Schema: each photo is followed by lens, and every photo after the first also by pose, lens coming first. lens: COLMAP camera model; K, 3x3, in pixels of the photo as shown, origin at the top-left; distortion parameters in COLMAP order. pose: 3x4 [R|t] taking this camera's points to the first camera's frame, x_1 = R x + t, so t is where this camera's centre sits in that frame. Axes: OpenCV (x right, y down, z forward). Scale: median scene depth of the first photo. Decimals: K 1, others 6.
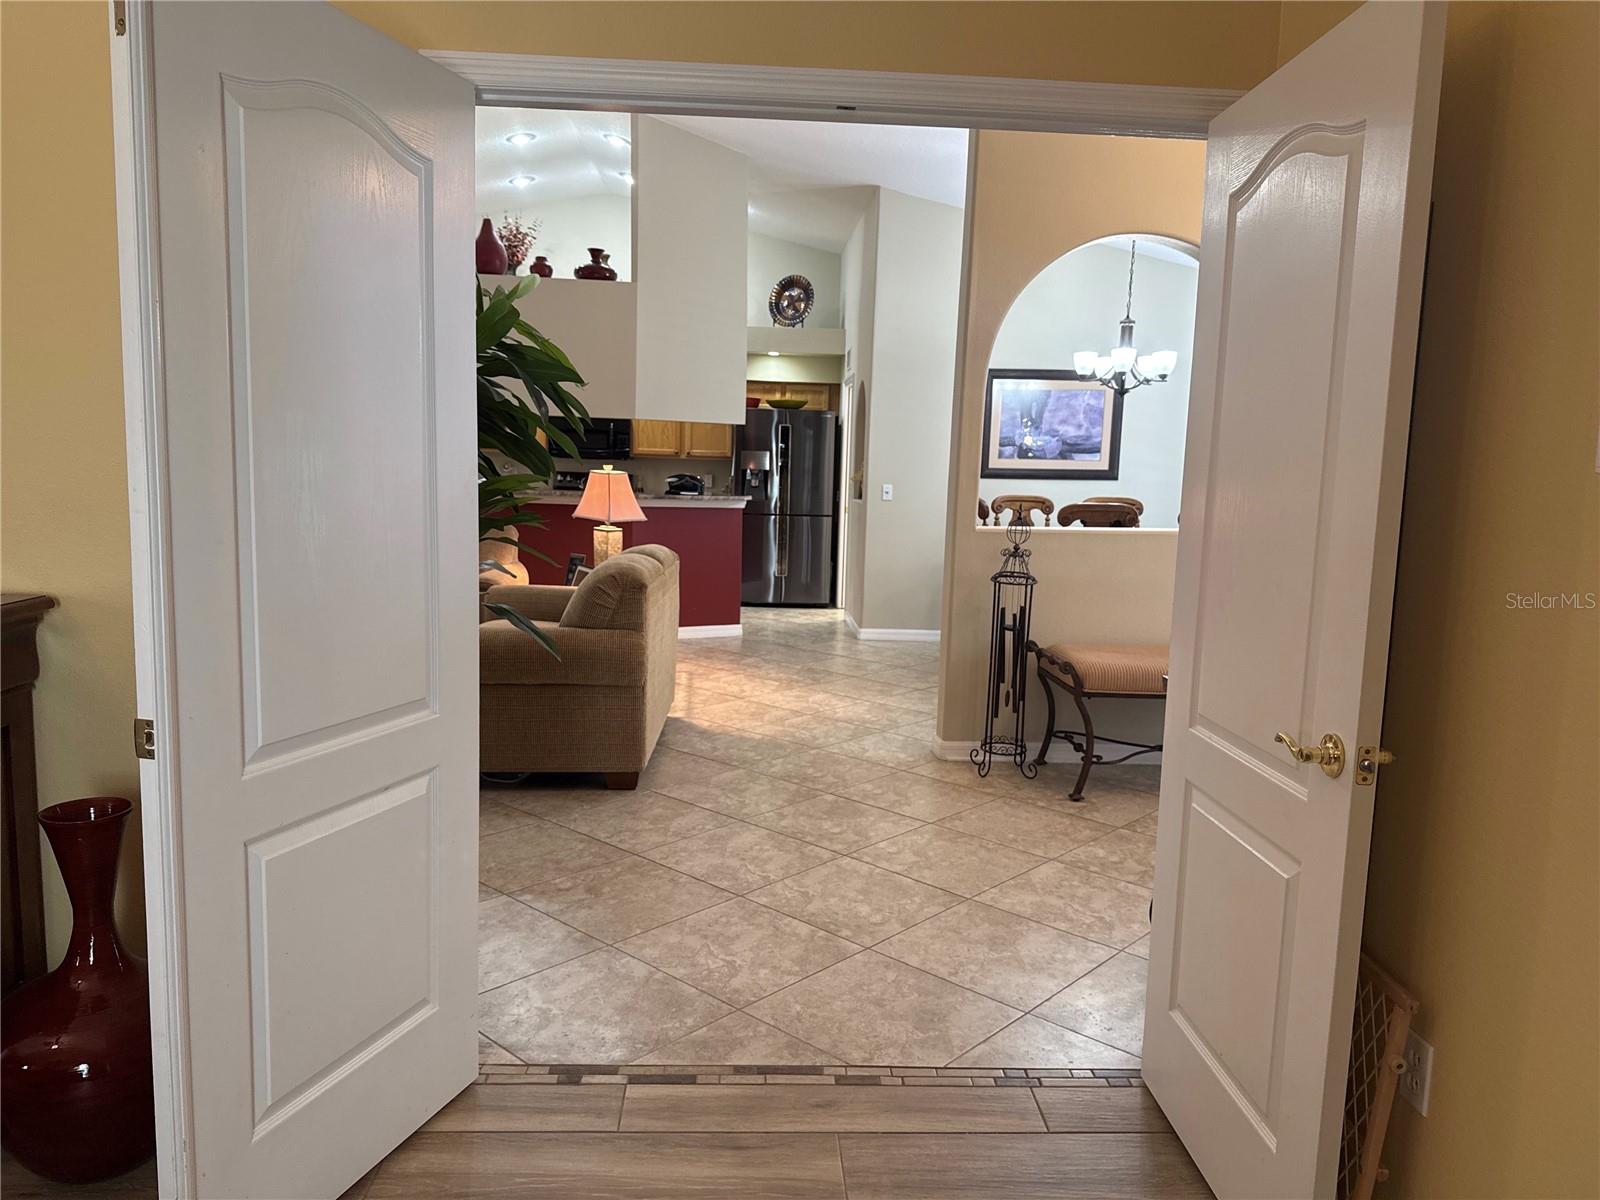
lens RADIAL K [[1121.8, 0, 803.7], [0, 1121.8, 605.8], [0, 0, 1]] dist [0.060841, -0.068842]
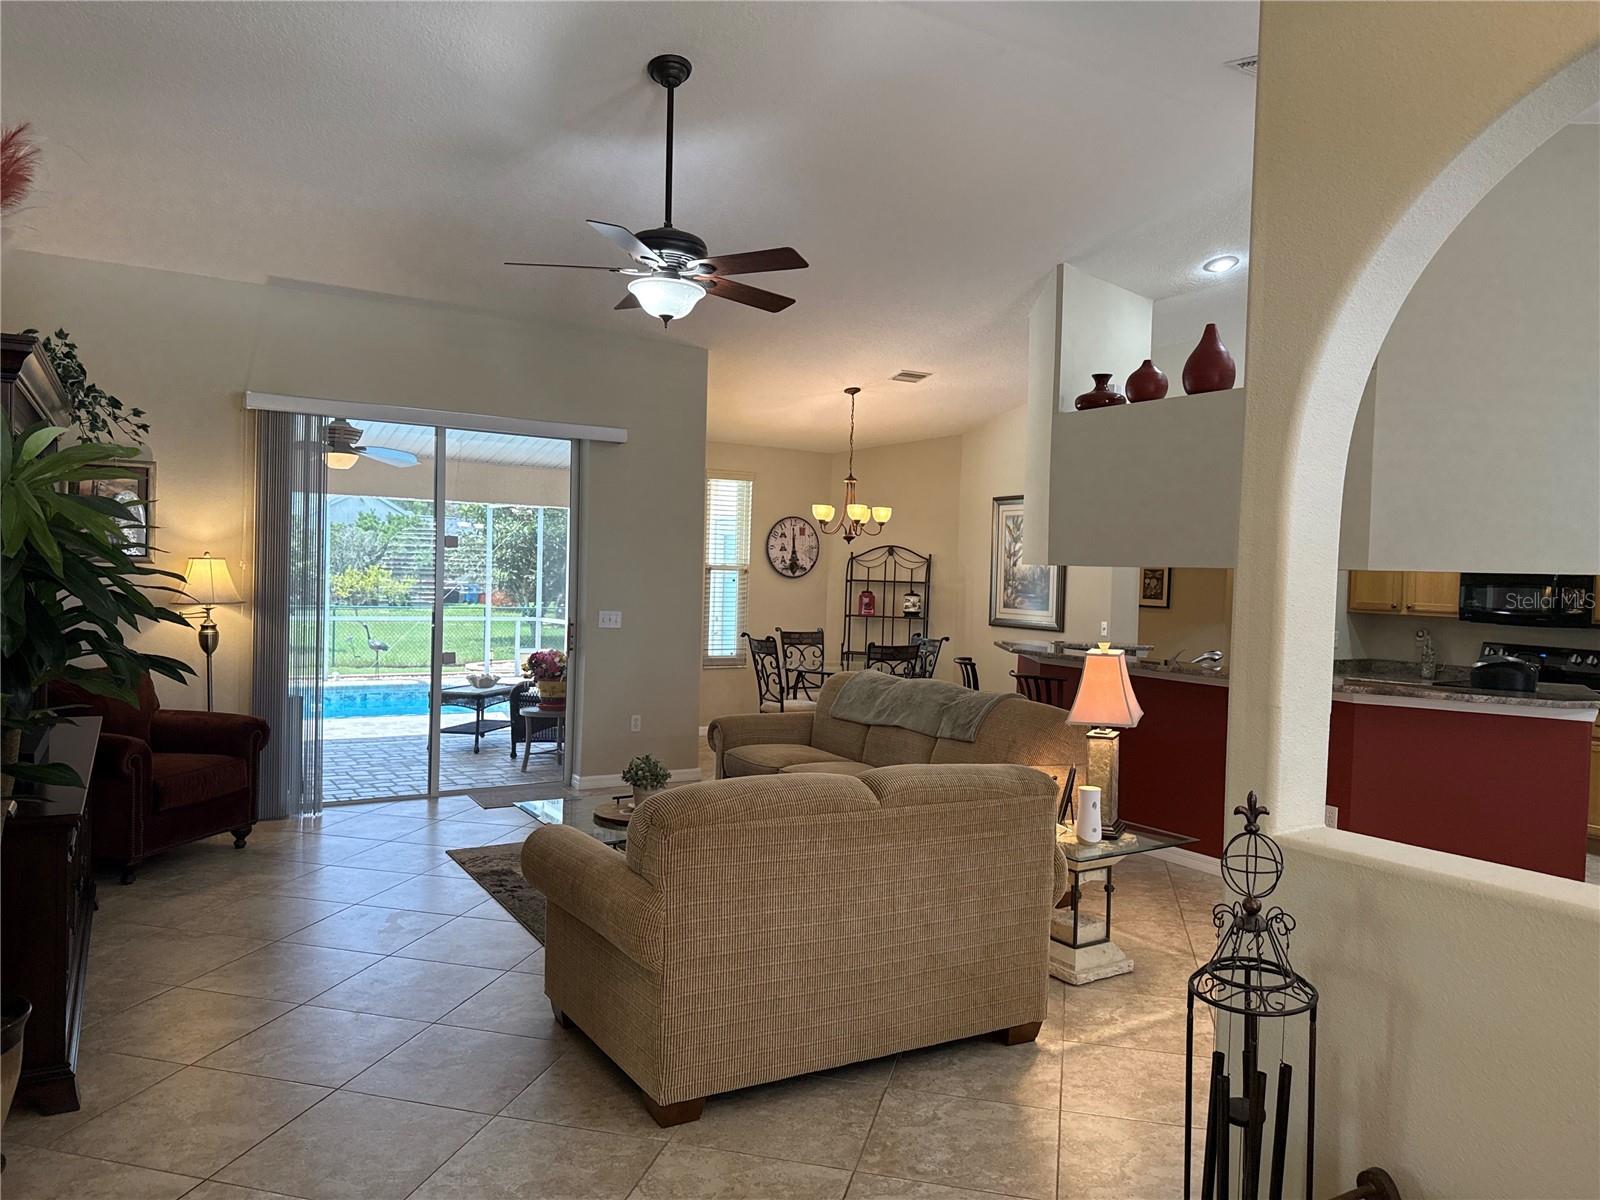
lens RADIAL K [[1121.8, 0, 799.8], [0, 1121.8, 595.8], [0, 0, 1]] dist [0.060841, -0.068842]
pose [[0.470873, 0.003452, -0.882194, 0.261943], [-0.125556, 0.990075, -0.063141, -0.064295], [0.873221, 0.140496, 0.466633, 0.382496]]
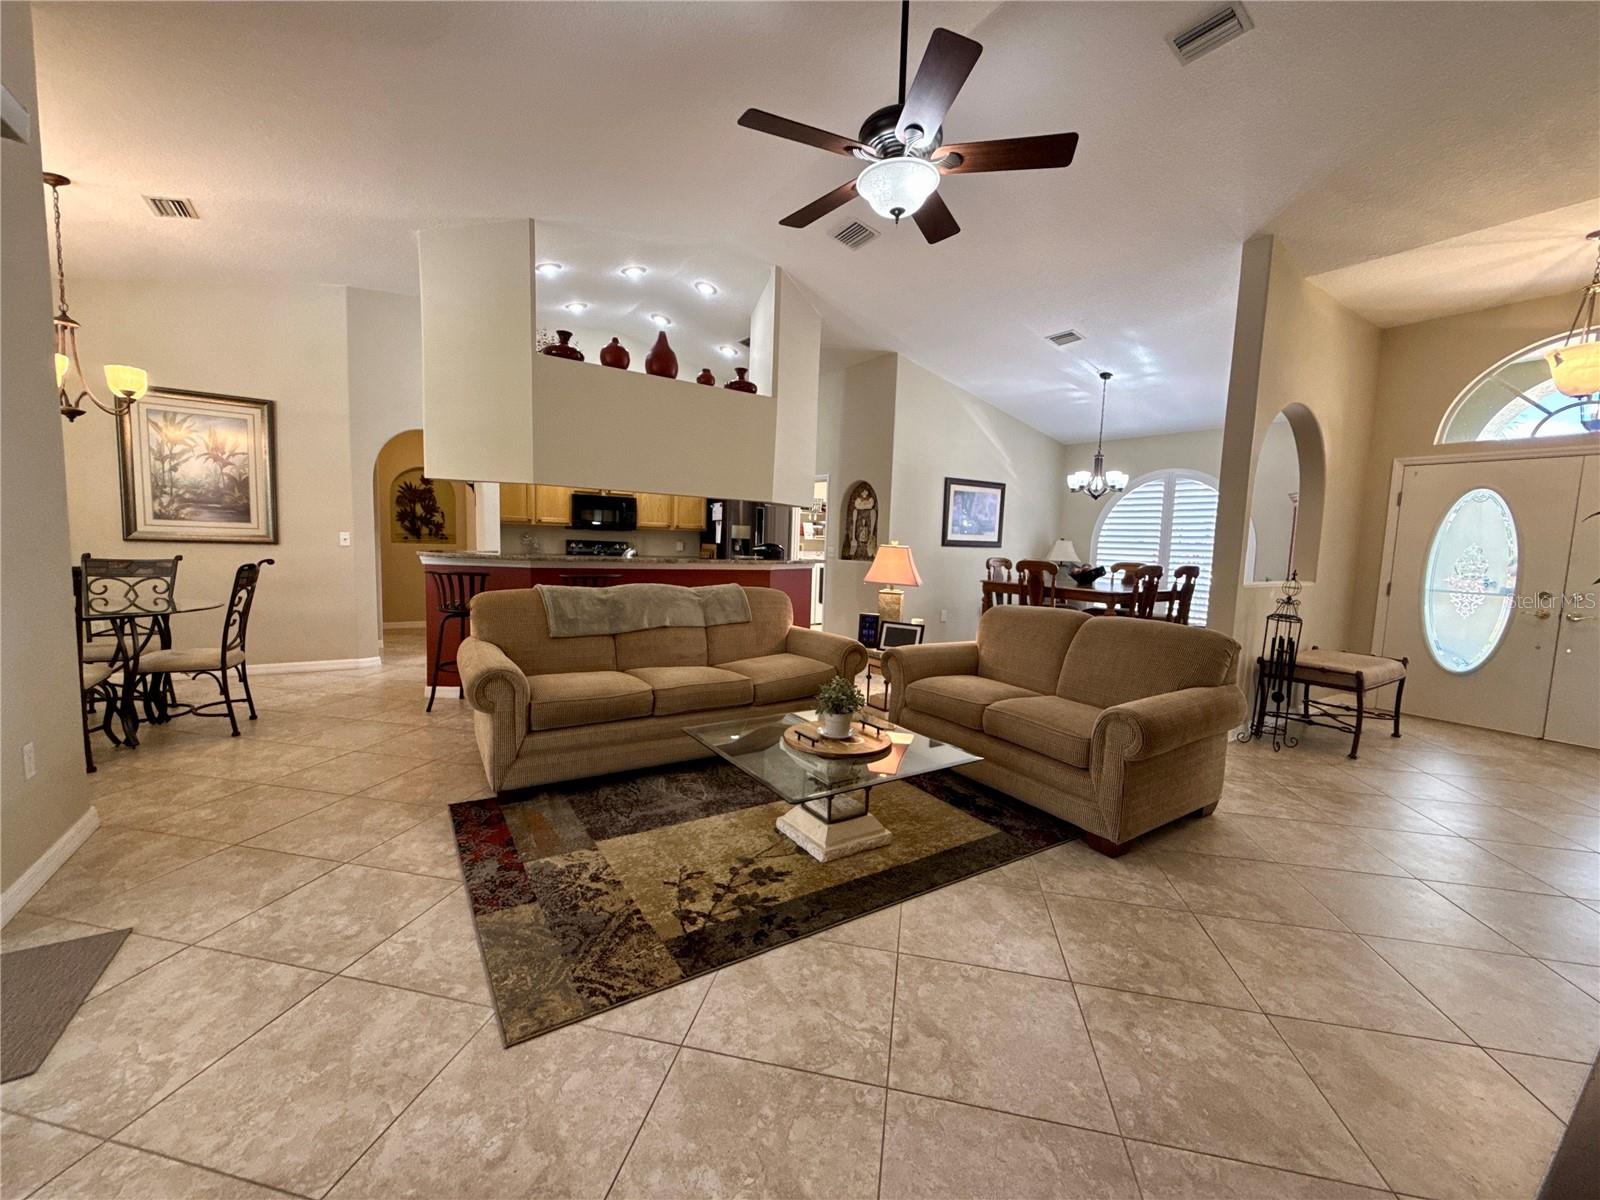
lens RADIAL K [[636.9, 0, 796.9], [0, 636.9, 600.0], [0, 0, 1]] dist [-0.000259, -0.000359]
pose [[0.863199, -0.045301, 0.502827, -0.471012], [0.053679, 0.998556, -0.002188, -0.047777], [-0.502001, 0.028880, 0.864384, 0.336531]]
